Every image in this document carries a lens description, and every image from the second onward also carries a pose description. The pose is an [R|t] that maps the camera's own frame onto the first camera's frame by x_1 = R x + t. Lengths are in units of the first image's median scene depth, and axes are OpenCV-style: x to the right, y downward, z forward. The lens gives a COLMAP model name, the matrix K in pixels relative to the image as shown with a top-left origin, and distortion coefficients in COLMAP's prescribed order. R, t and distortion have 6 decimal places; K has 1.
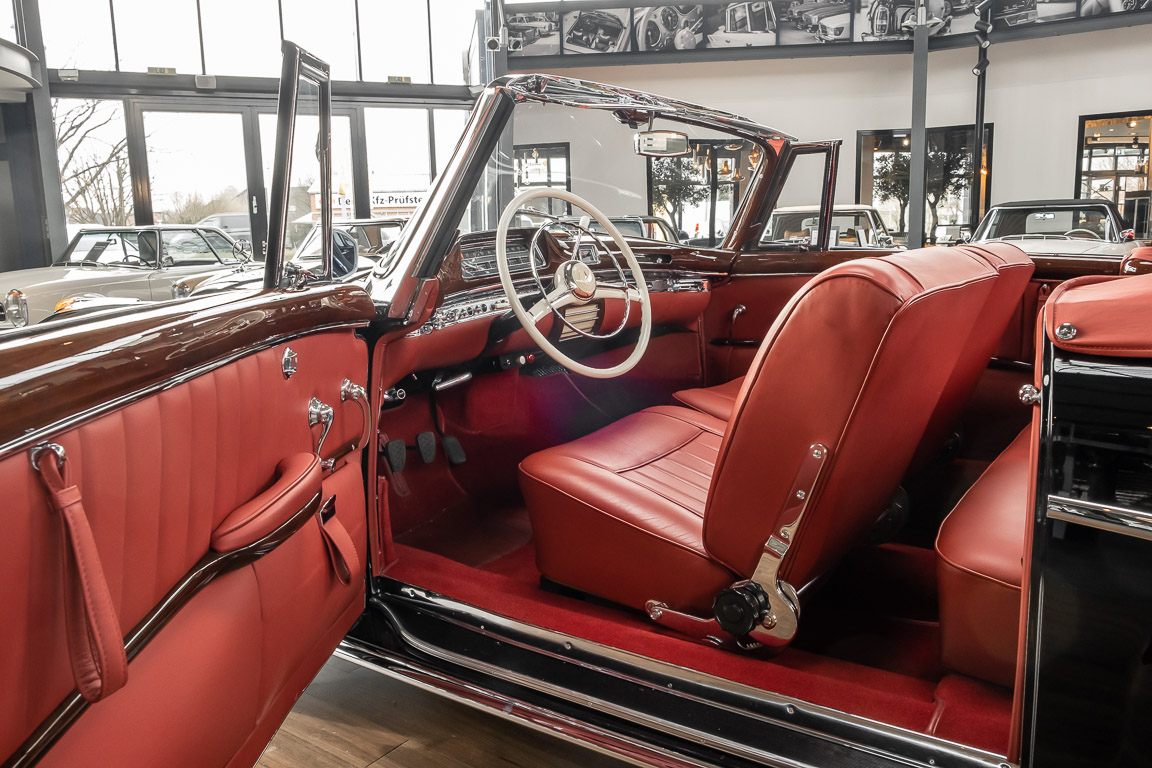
lens RADIAL K [[877.1, 0, 576.0], [0, 877.1, 384.0], [0, 0, 1]] dist [-0.012832, -0.008154]
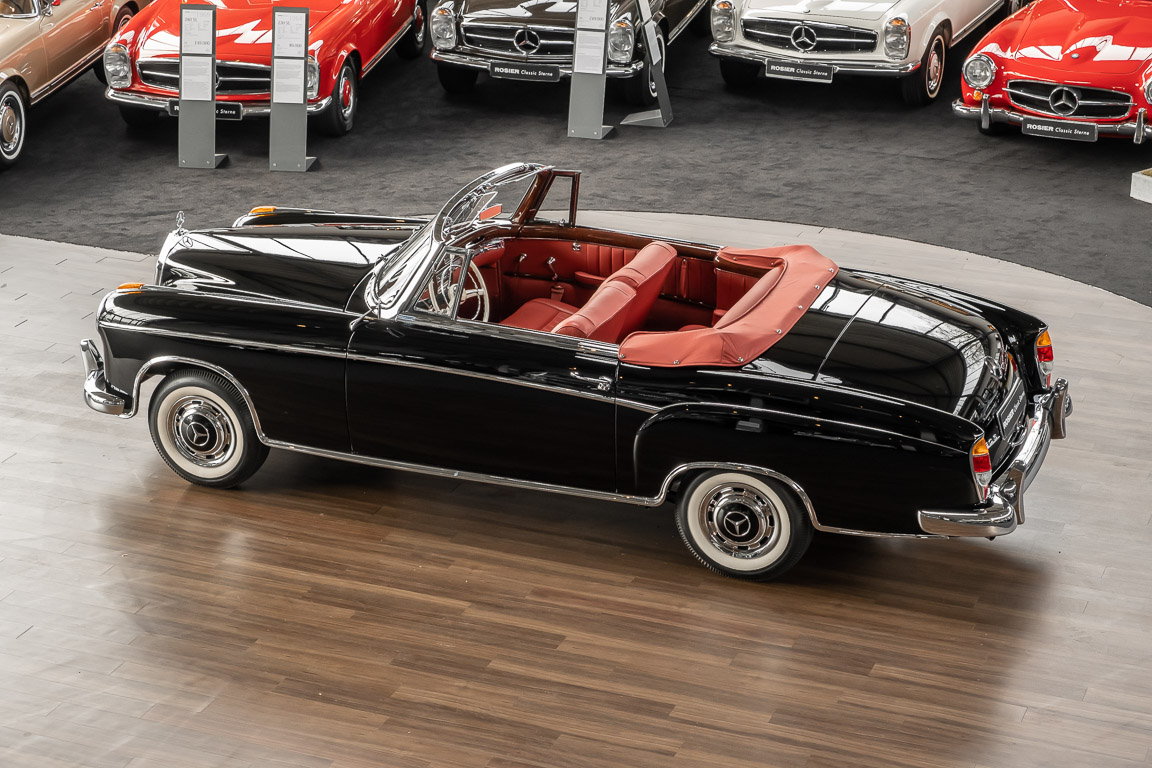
lens RADIAL K [[2284.2, 0, 576.0], [0, 2284.2, 384.0], [0, 0, 1]] dist [0.016189, -0.013835]
pose [[0.969516, -0.064650, 0.236345, -0.182962], [0.015185, 0.978564, 0.205384, -0.180967], [-0.244557, -0.195534, 0.949715, -0.769881]]
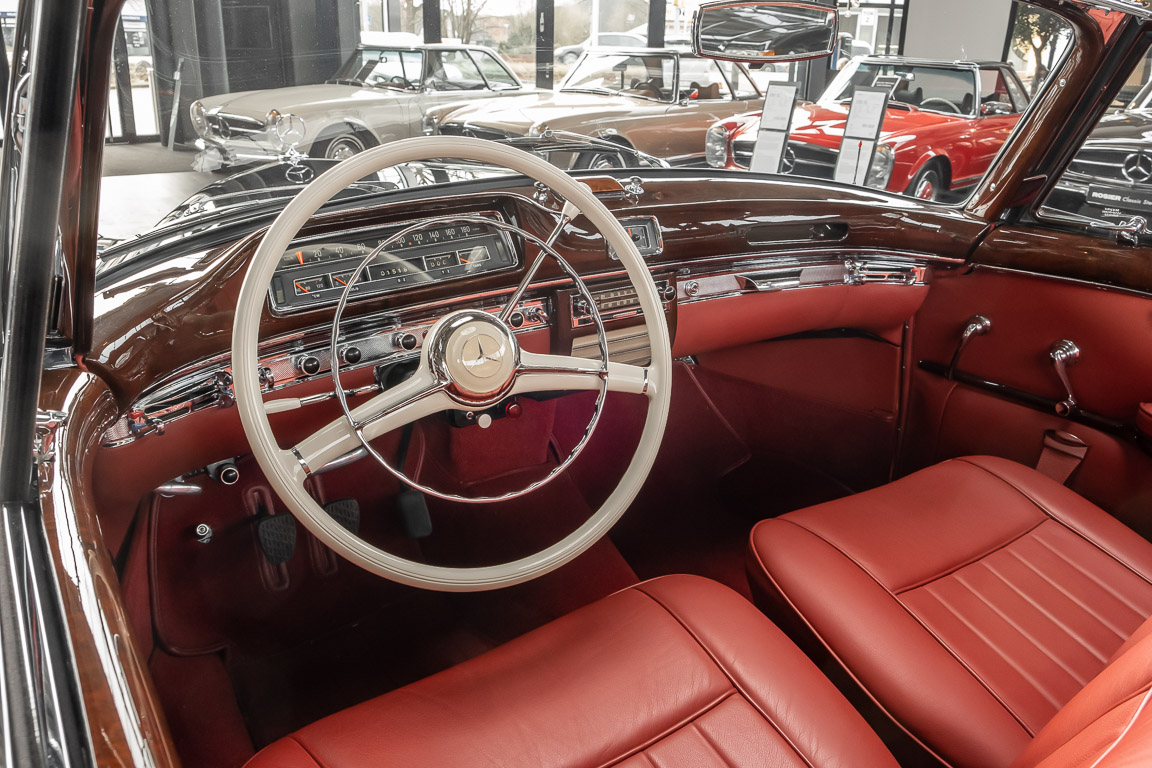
lens RADIAL K [[877.1, 0, 576.0], [0, 877.1, 384.0], [0, 0, 1]] dist [-0.012832, -0.008154]
pose [[0.932375, 0.170199, -0.318919, 0.033698], [-0.105418, 0.971897, 0.210484, -0.034913], [0.345780, -0.162630, 0.924114, 0.102316]]
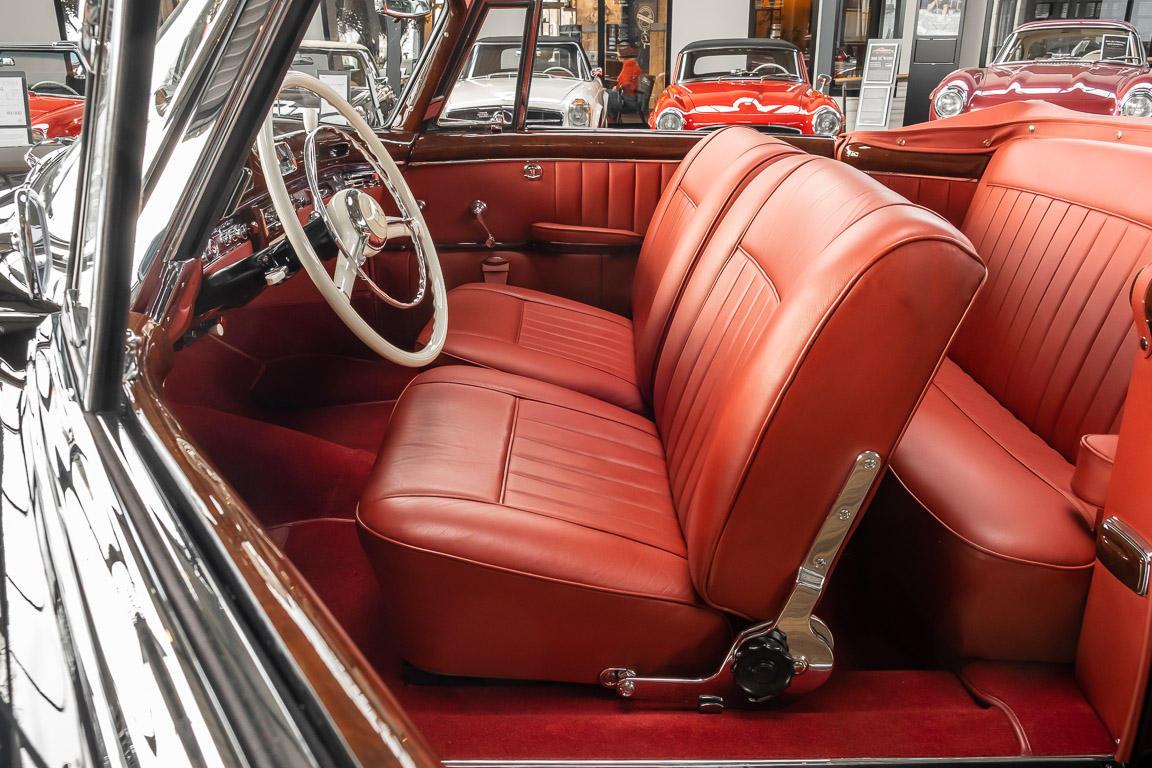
lens RADIAL K [[902.3, 0, 576.0], [0, 902.3, 384.0], [0, 0, 1]] dist [-0.006273, -0.006365]
pose [[0.819212, -0.179128, 0.544797, -0.043706], [0.079020, 0.976164, 0.202139, -0.020653], [-0.568020, -0.122545, 0.813840, 0.058849]]
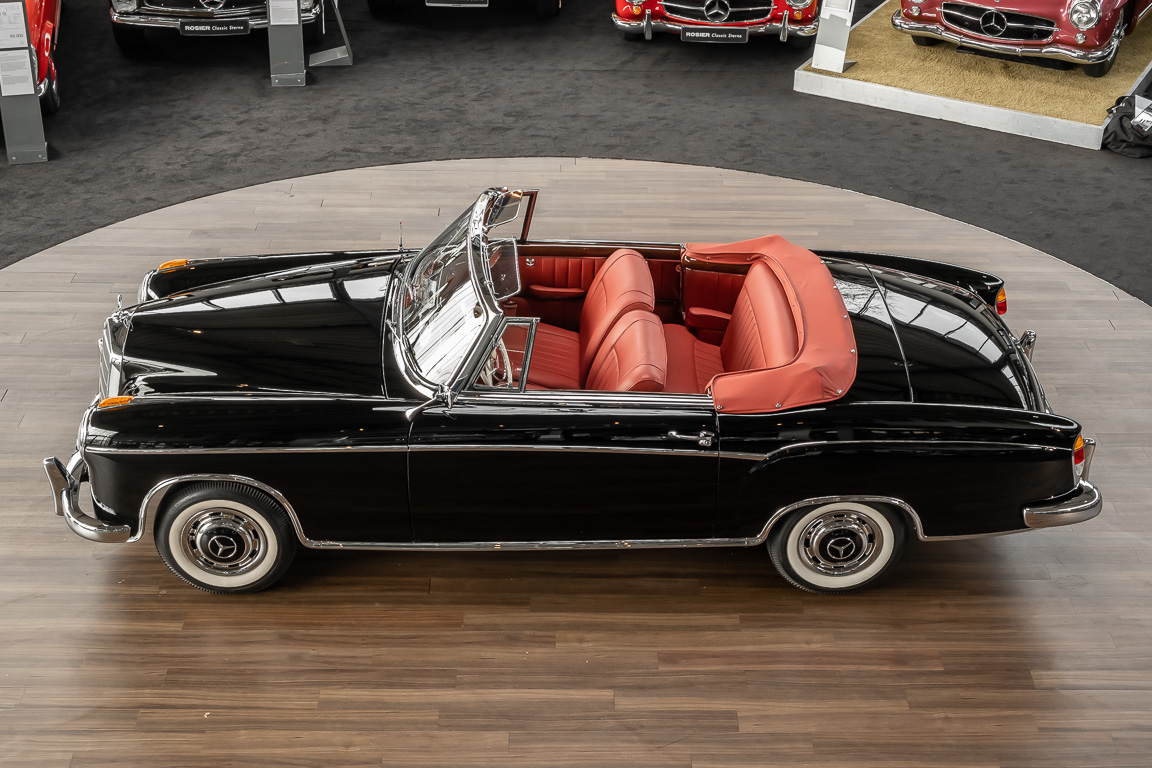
lens RADIAL K [[1640.6, 0, 576.0], [0, 1640.6, 384.0], [0, 0, 1]] dist [0.001612, -0.047240]
pose [[0.799961, -0.269277, 0.536239, -0.327734], [0.066312, 0.927853, 0.367004, -0.247238], [-0.596377, -0.258030, 0.760102, -0.353266]]
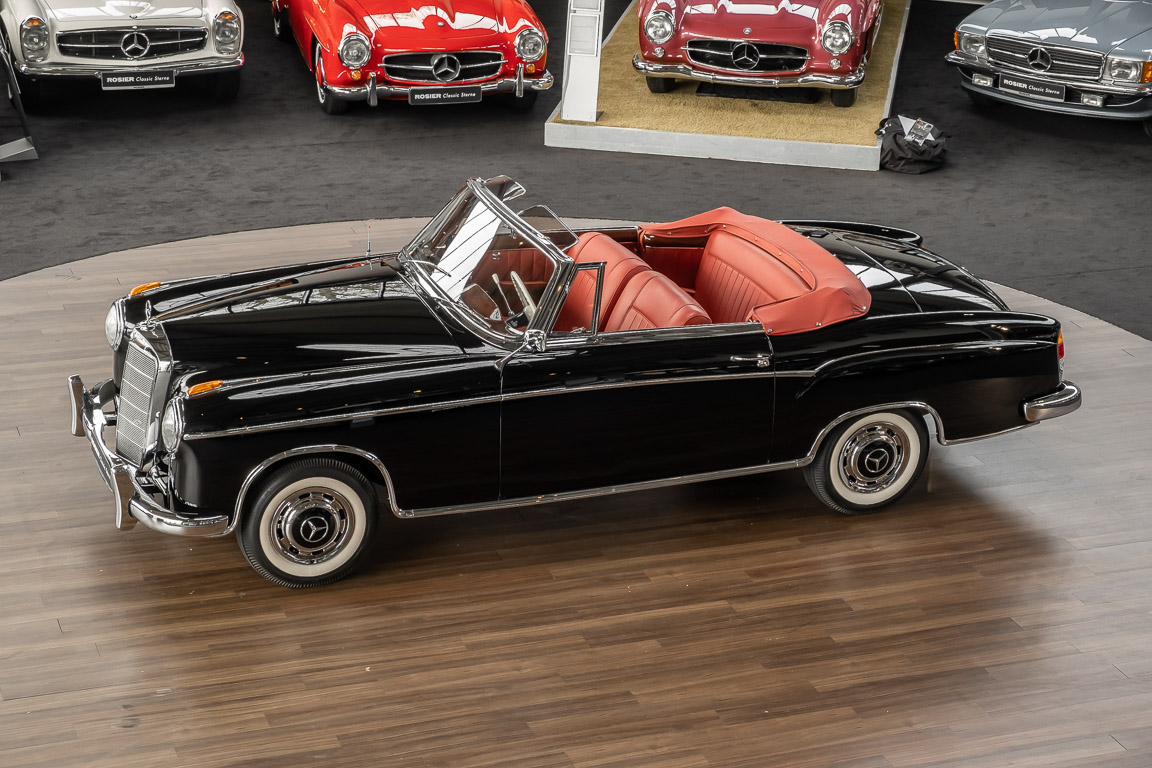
lens RADIAL K [[2333.5, 0, 576.0], [0, 2333.5, 384.0], [0, 0, 1]] dist [0.027030, 0.183327]
pose [[0.557287, -0.260457, 0.788412, -0.755757], [0.095003, 0.963294, 0.251077, -0.232534], [-0.824867, -0.065021, 0.561575, -0.386108]]
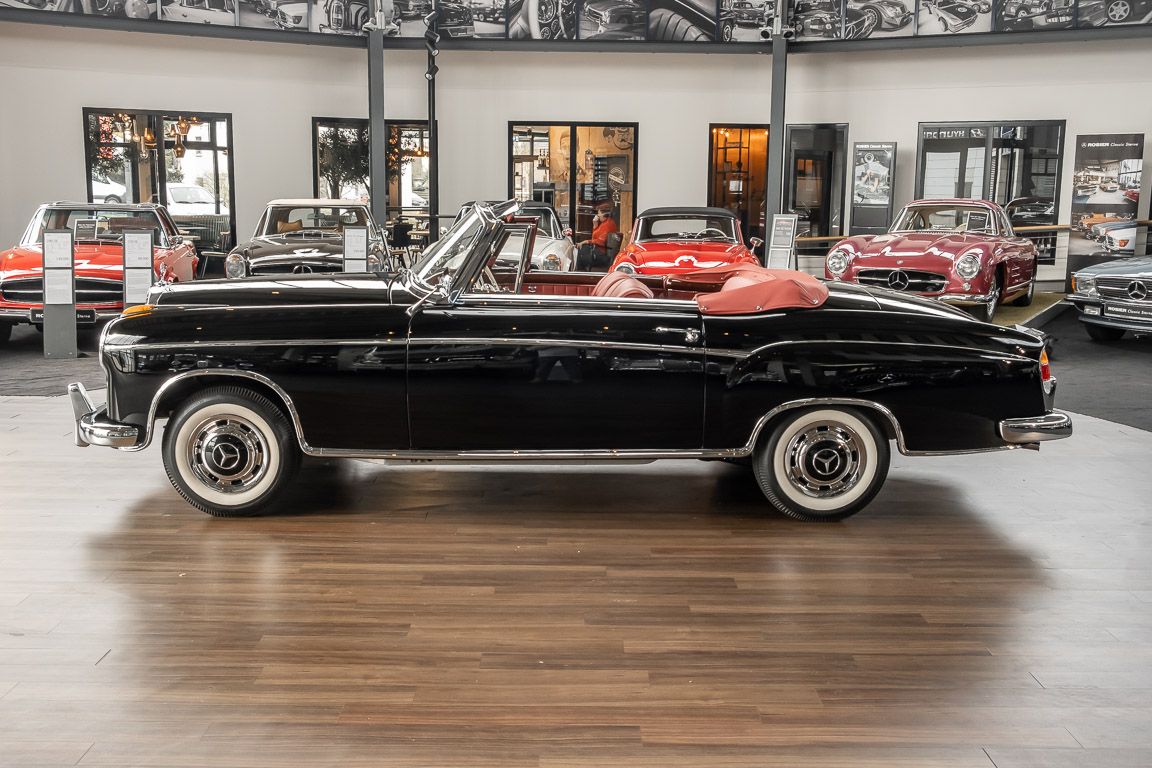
lens RADIAL K [[1142.1, 0, 576.0], [0, 1142.1, 384.0], [0, 0, 1]] dist [-0.031273, 0.038918]
pose [[0.804684, -0.064791, 0.590157, -0.266480], [0.068379, 0.997527, 0.016279, 0.013927], [-0.589752, 0.027255, 0.807124, -0.253655]]
